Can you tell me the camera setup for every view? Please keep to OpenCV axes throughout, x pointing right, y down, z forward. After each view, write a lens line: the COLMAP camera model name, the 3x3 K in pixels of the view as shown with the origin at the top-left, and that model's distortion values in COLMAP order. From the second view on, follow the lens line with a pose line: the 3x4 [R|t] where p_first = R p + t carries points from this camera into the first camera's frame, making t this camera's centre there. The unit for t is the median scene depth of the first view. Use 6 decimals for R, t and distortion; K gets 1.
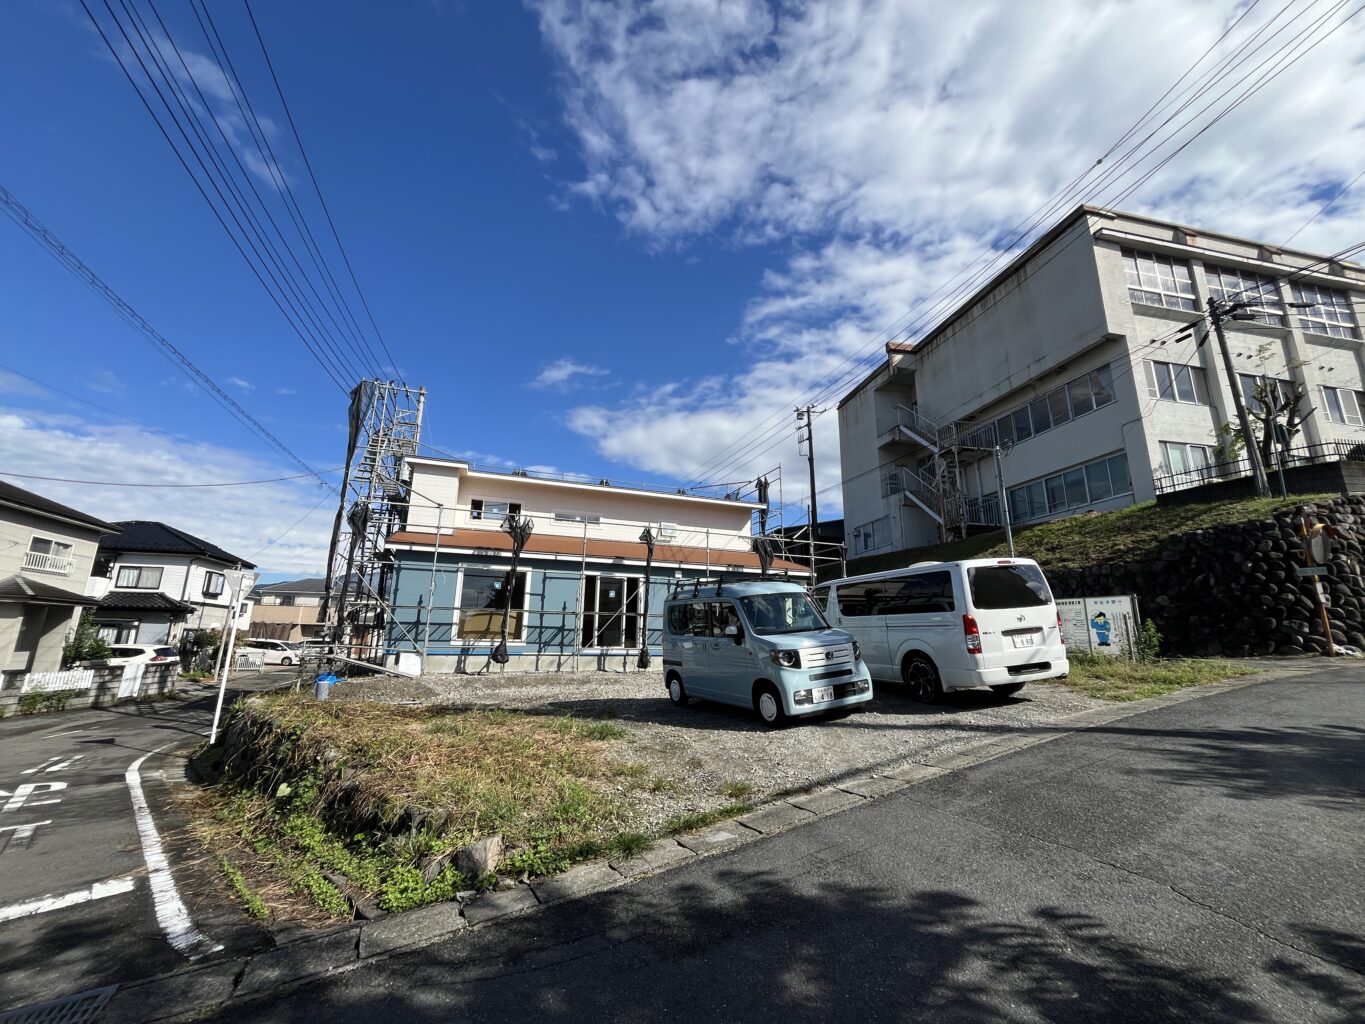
lens RADIAL K [[541.7, 0, 682.5], [0, 541.7, 512.0], [0, 0, 1]] dist [-0.015572, 0.000028]
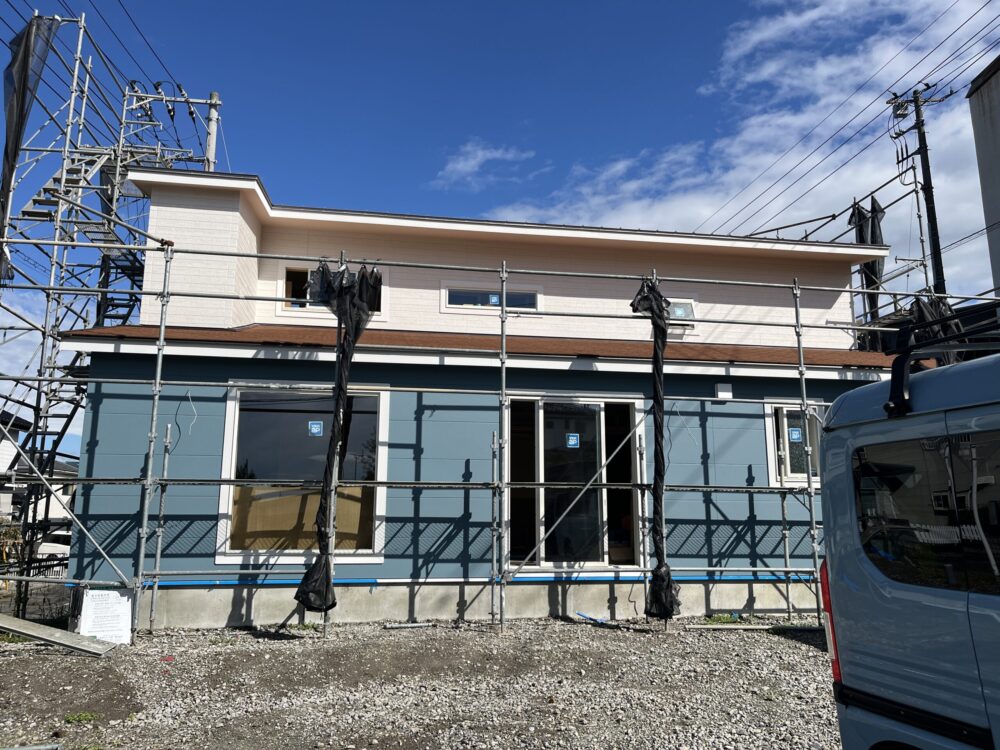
lens RADIAL K [[740.2, 0, 496.5], [0, 740.2, 389.0], [0, 0, 1]] dist [0.040341, -0.161561]
pose [[0.978484, -0.046261, -0.201067, -0.071340], [0.057454, 0.997086, 0.050189, 0.079280], [0.198159, -0.060661, 0.978291, 0.422253]]
